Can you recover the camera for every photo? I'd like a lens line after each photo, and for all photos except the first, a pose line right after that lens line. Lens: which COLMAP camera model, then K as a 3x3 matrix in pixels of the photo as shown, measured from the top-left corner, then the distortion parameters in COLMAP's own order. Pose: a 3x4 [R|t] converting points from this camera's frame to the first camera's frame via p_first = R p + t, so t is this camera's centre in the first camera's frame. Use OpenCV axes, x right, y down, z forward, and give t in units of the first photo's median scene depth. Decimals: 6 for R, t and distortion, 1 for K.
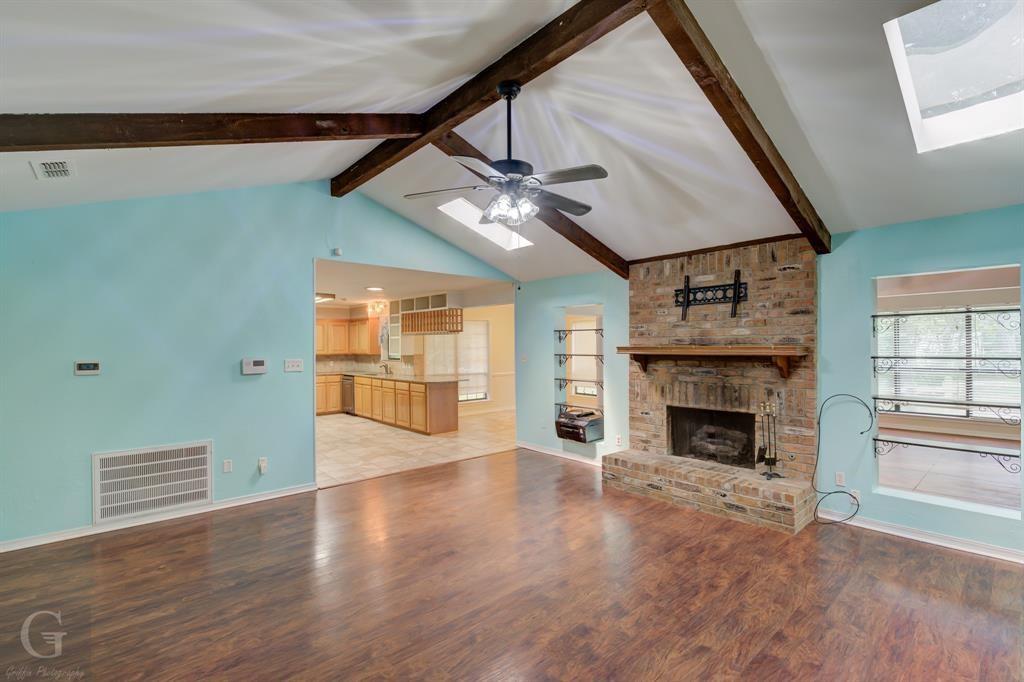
lens RADIAL K [[462.1, 0, 514.7], [0, 462.1, 345.3], [0, 0, 1]] dist [-0.000157, -0.000158]
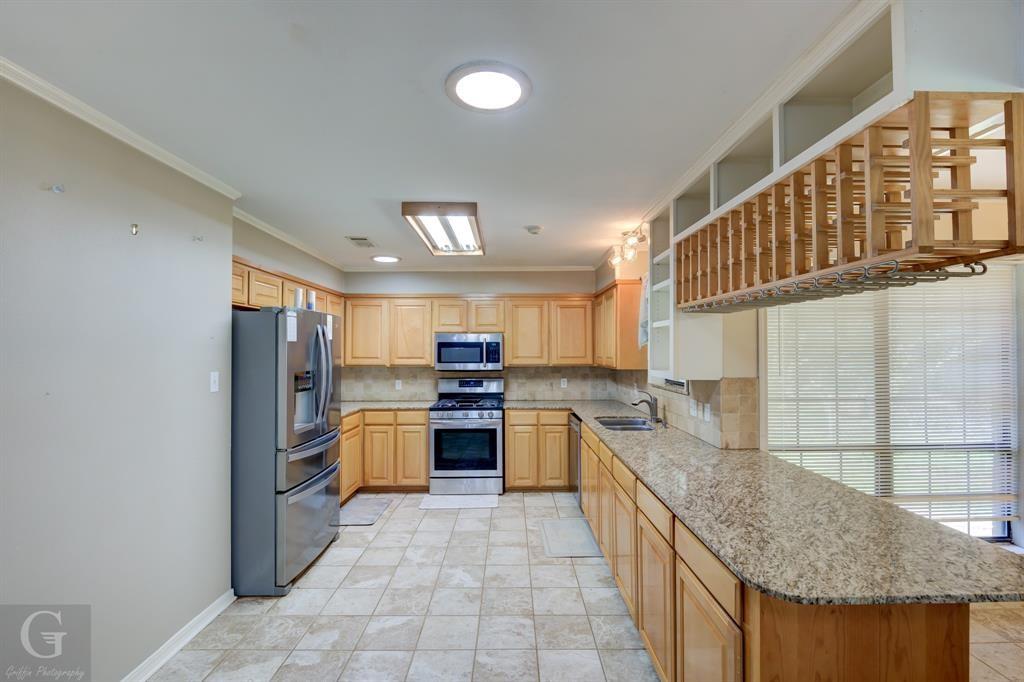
lens RADIAL K [[462.1, 0, 514.7], [0, 462.1, 345.3], [0, 0, 1]] dist [-0.000157, -0.000158]
pose [[0.753600, 0.001096, -0.657333, -0.109863], [-0.005481, 0.999974, -0.004616, 0.000068], [0.657311, 0.007082, 0.753586, 0.622817]]
